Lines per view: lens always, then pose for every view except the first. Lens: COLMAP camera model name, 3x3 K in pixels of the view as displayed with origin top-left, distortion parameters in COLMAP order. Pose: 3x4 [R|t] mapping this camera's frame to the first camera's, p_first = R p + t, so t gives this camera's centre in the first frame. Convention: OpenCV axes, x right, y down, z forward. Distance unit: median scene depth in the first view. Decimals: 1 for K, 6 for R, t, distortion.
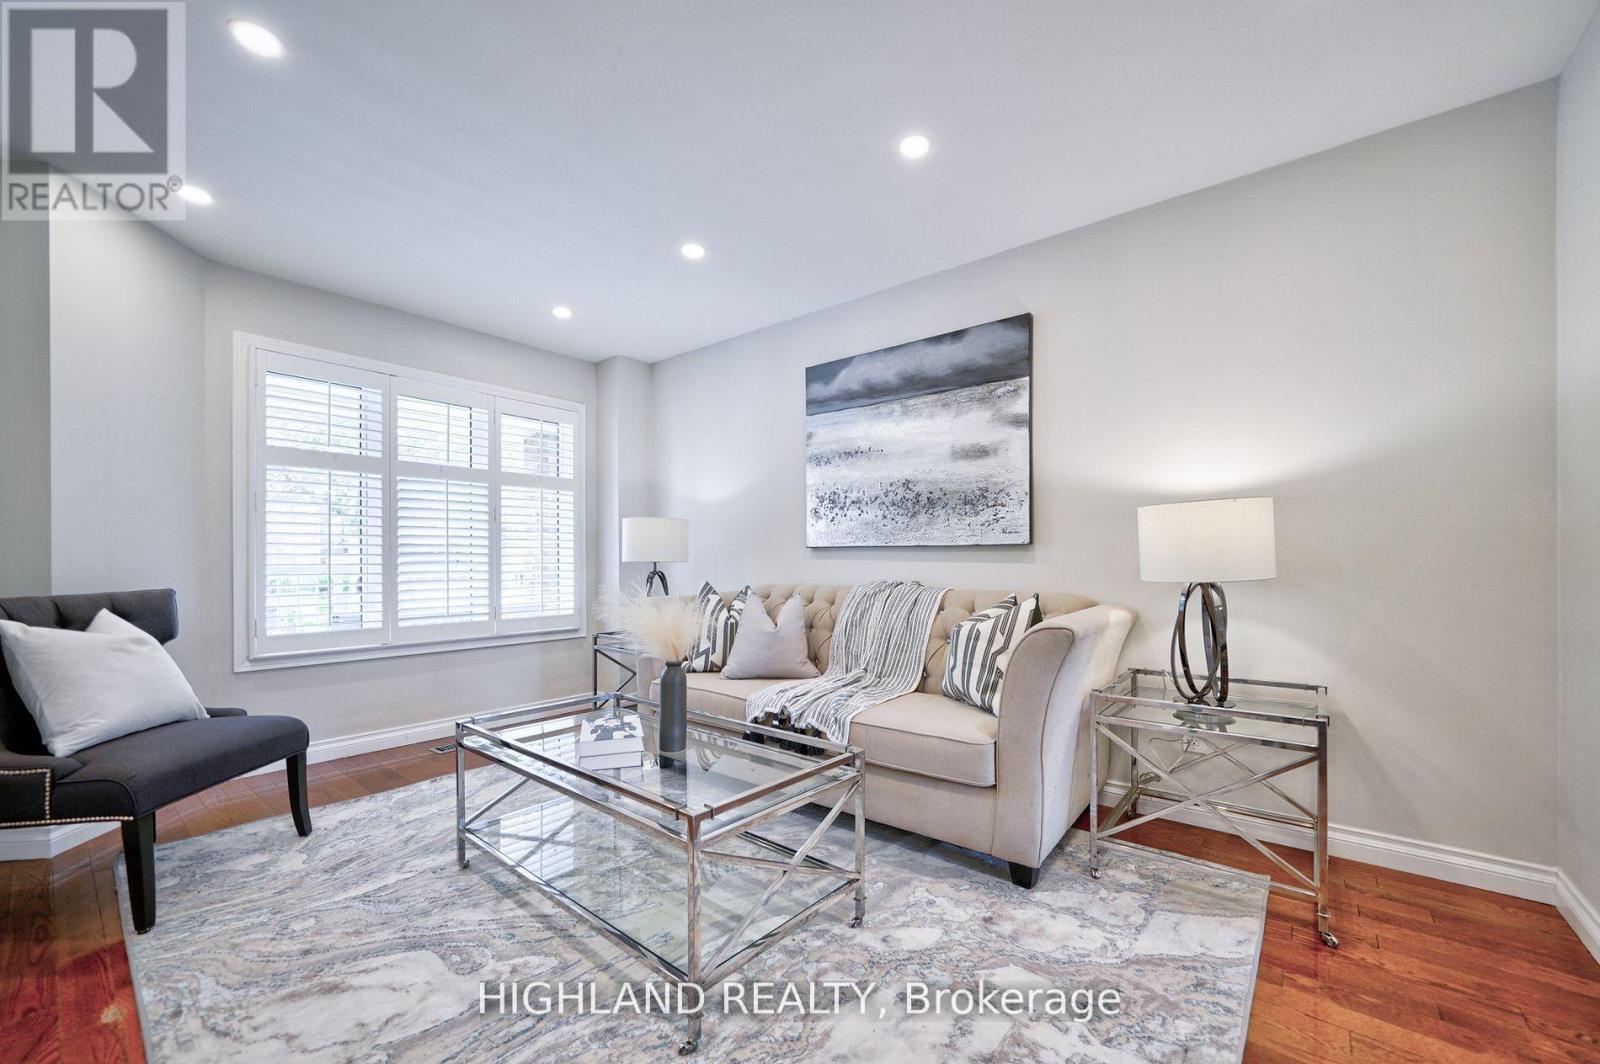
lens RADIAL K [[627.0, 0, 803.1], [0, 627.0, 559.6], [0, 0, 1]] dist [-0.002812, 0.000448]
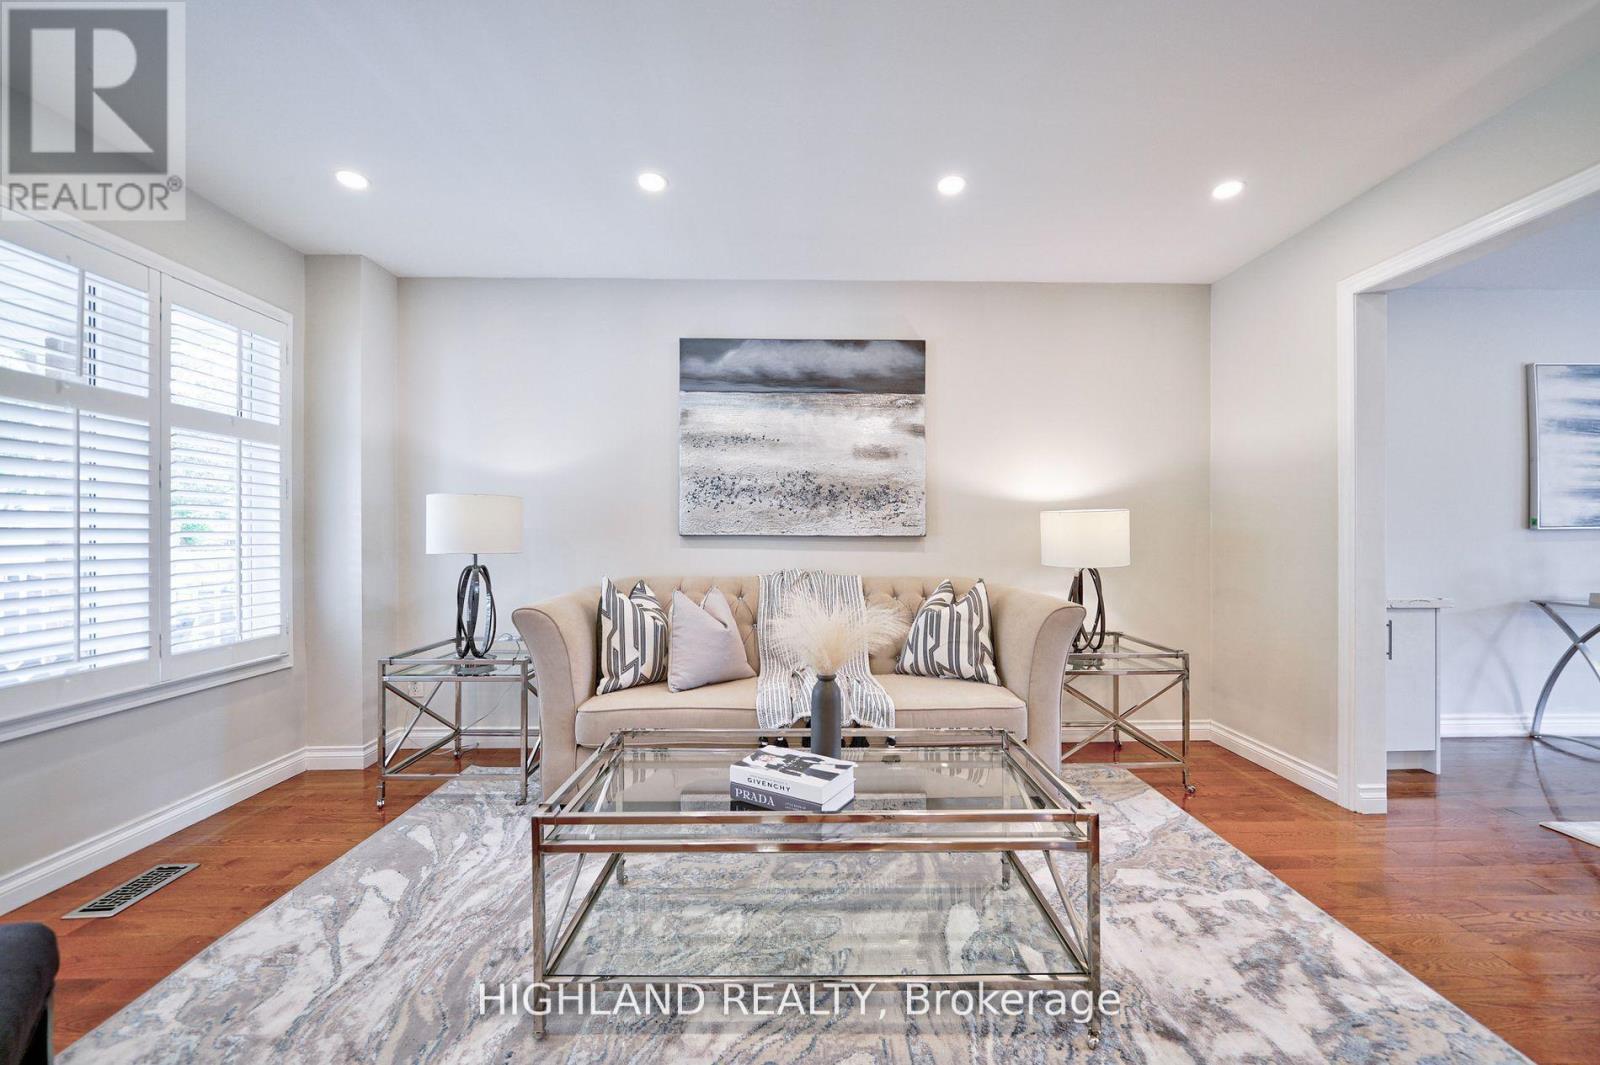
lens RADIAL K [[627.0, 0, 799.0], [0, 627.0, 534.2], [0, 0, 1]] dist [-0.002812, 0.000448]
pose [[0.766607, 0.003446, 0.642107, -0.519800], [-0.001717, 0.999993, -0.003316, -0.021432], [-0.642114, 0.001440, 0.766608, 0.222457]]
